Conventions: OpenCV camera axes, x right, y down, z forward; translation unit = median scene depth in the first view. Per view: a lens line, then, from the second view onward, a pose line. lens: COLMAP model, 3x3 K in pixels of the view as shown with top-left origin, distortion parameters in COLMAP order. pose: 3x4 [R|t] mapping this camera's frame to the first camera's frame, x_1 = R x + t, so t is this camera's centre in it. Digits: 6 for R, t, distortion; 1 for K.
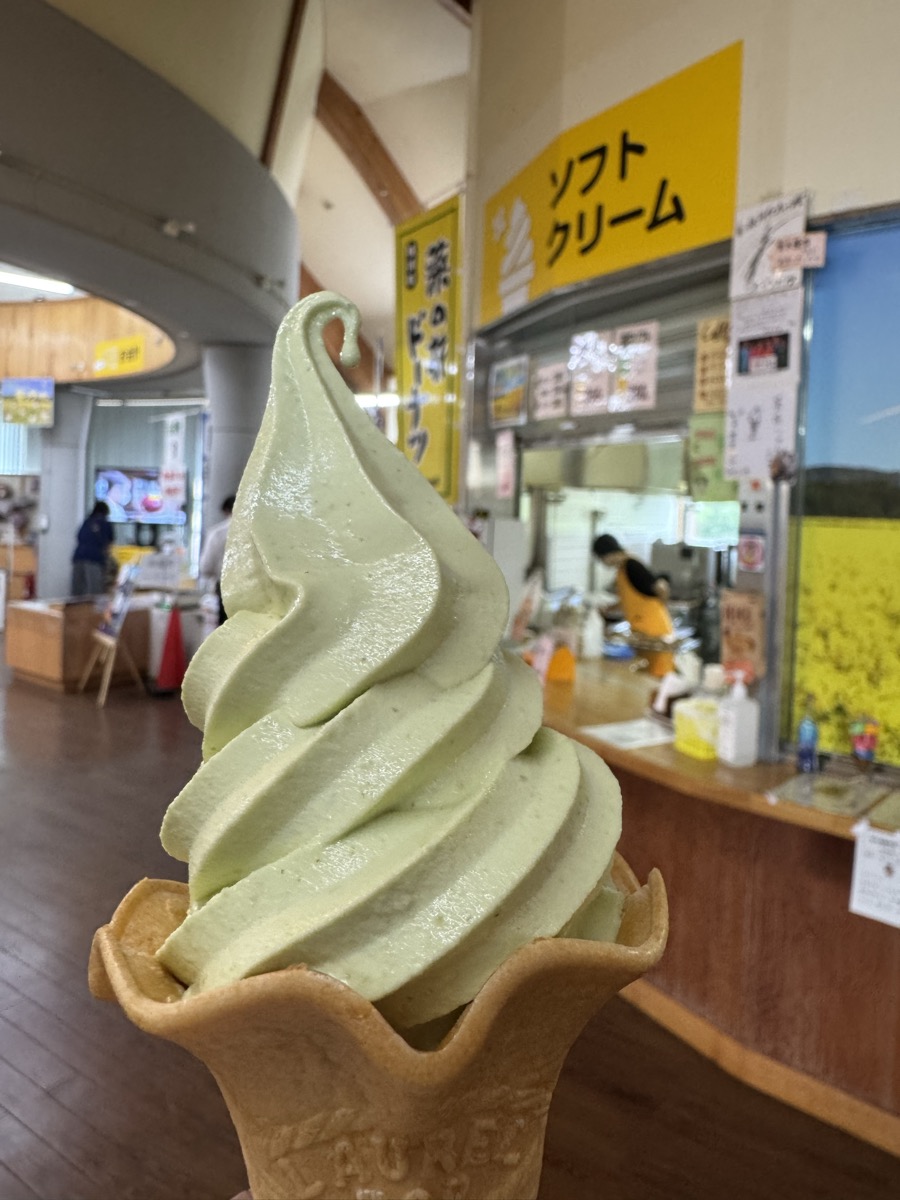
lens RADIAL K [[925.7, 0, 450.0], [0, 925.7, 600.0], [0, 0, 1]] dist [-0.001226, -0.005177]
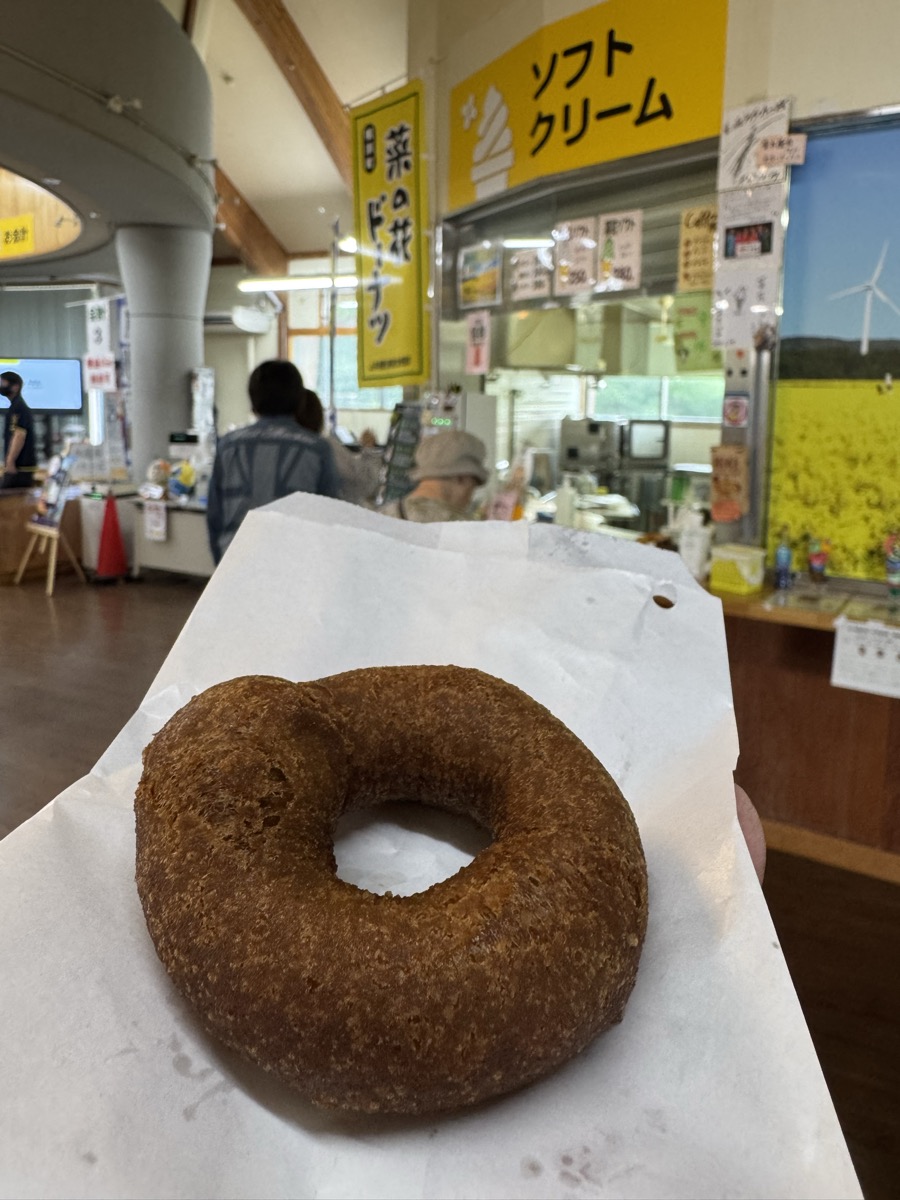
lens RADIAL K [[909.8, 0, 450.0], [0, 909.8, 600.0], [0, 0, 1]] dist [-0.003457, 0.001494]
pose [[0.987266, -0.055888, 0.148934, -0.213356], [0.037373, 0.991536, 0.124335, 0.028571], [-0.154623, -0.117186, 0.980999, -0.122380]]
